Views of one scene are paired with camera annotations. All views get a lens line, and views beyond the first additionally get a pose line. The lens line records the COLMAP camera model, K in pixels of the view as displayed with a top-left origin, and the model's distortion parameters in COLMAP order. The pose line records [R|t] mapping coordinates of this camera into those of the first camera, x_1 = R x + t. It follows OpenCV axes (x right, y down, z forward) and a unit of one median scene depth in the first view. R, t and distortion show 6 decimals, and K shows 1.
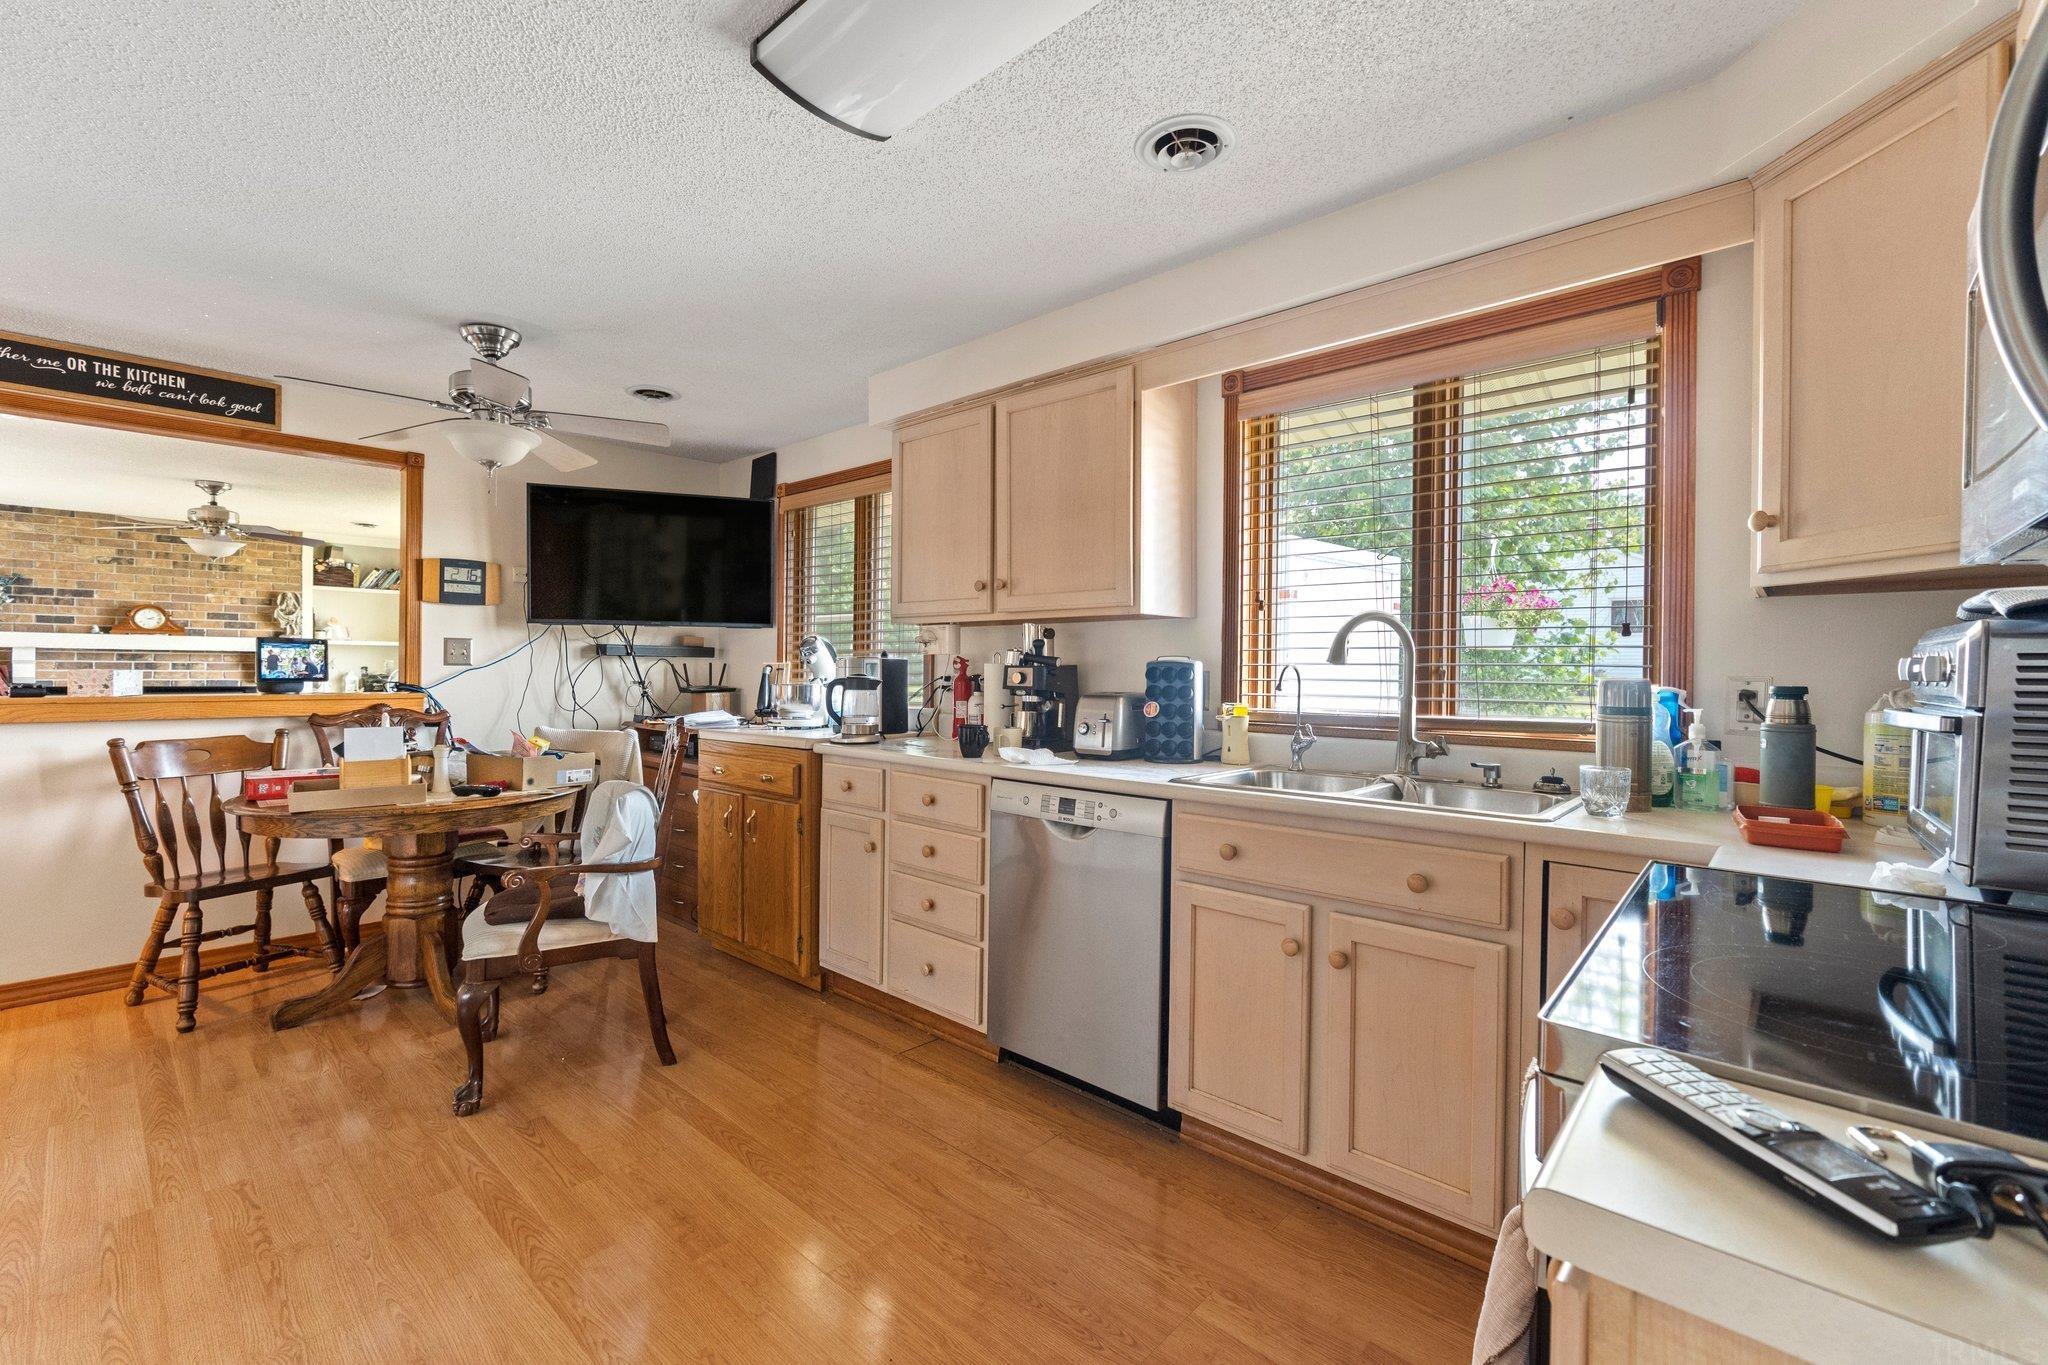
lens RADIAL K [[881.2, 0, 1015.2], [0, 881.2, 671.8], [0, 0, 1]] dist [-0.010458, 0.003702]
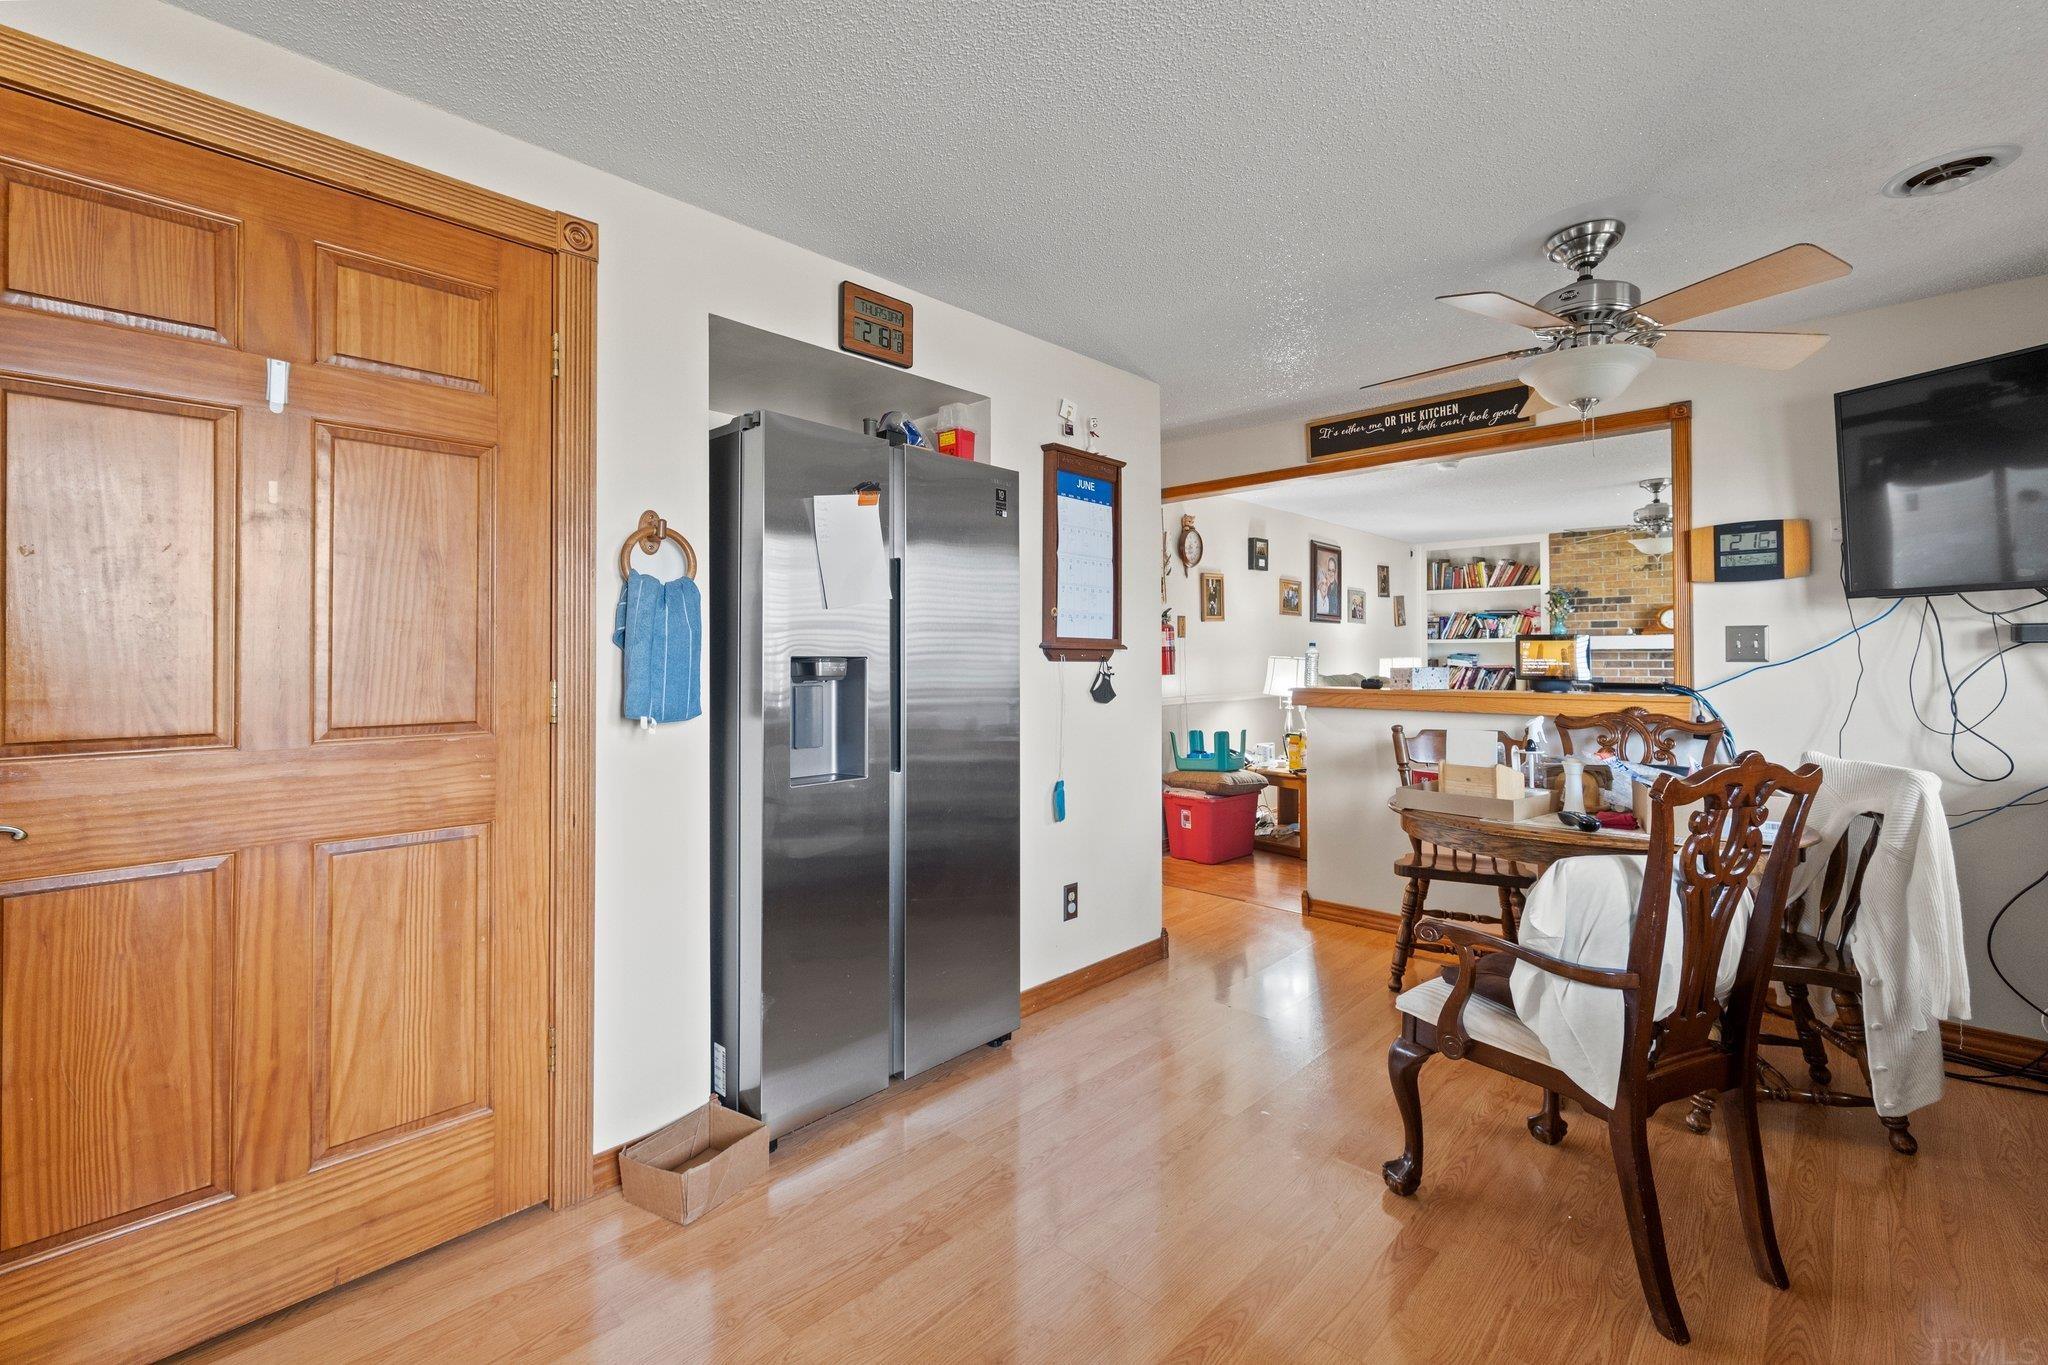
lens RADIAL K [[881.2, 0, 987.7], [0, 881.2, 649.4], [0, 0, 1]] dist [-0.010458, 0.003702]
pose [[-0.037591, -0.020937, -0.999074, 0.147877], [-0.003194, 0.999778, -0.020831, -0.000122], [0.999288, 0.002407, -0.037649, 0.377635]]
